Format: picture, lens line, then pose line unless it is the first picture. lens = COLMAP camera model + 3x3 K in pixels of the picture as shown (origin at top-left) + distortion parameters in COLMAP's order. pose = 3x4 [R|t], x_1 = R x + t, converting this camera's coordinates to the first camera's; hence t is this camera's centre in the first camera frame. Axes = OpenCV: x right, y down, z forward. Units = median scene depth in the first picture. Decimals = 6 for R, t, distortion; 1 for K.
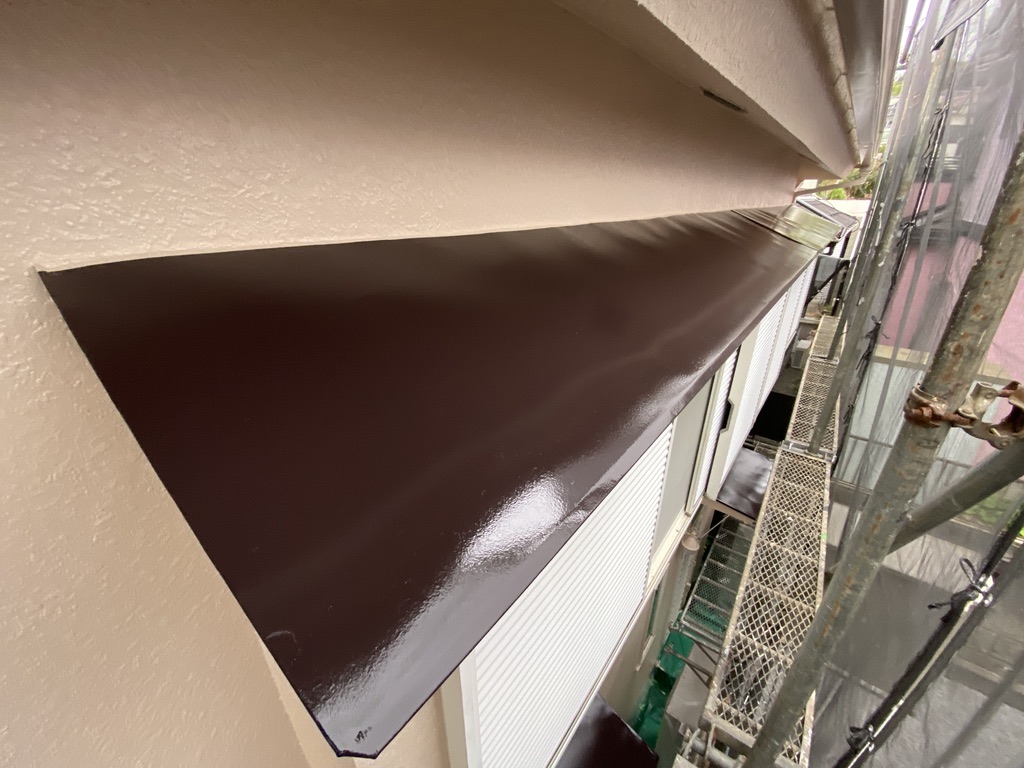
lens RADIAL K [[421.9, 0, 512.0], [0, 421.9, 384.0], [0, 0, 1]] dist [0.000968, -0.014761]
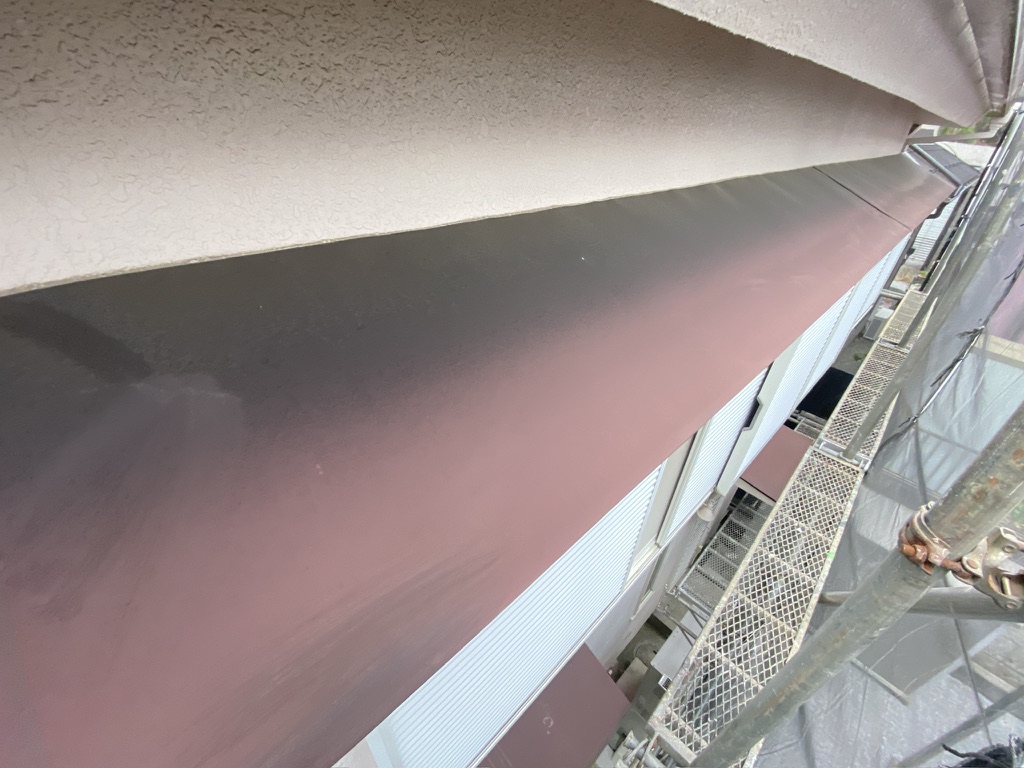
lens RADIAL K [[407.1, 0, 508.5], [0, 407.1, 381.0], [0, 0, 1]] dist [-0.000910, -0.011290]
pose [[0.986119, 0.115513, -0.119269, 0.074724], [-0.096024, 0.982776, 0.157892, -0.093218], [0.135454, -0.144248, 0.980227, 0.049929]]
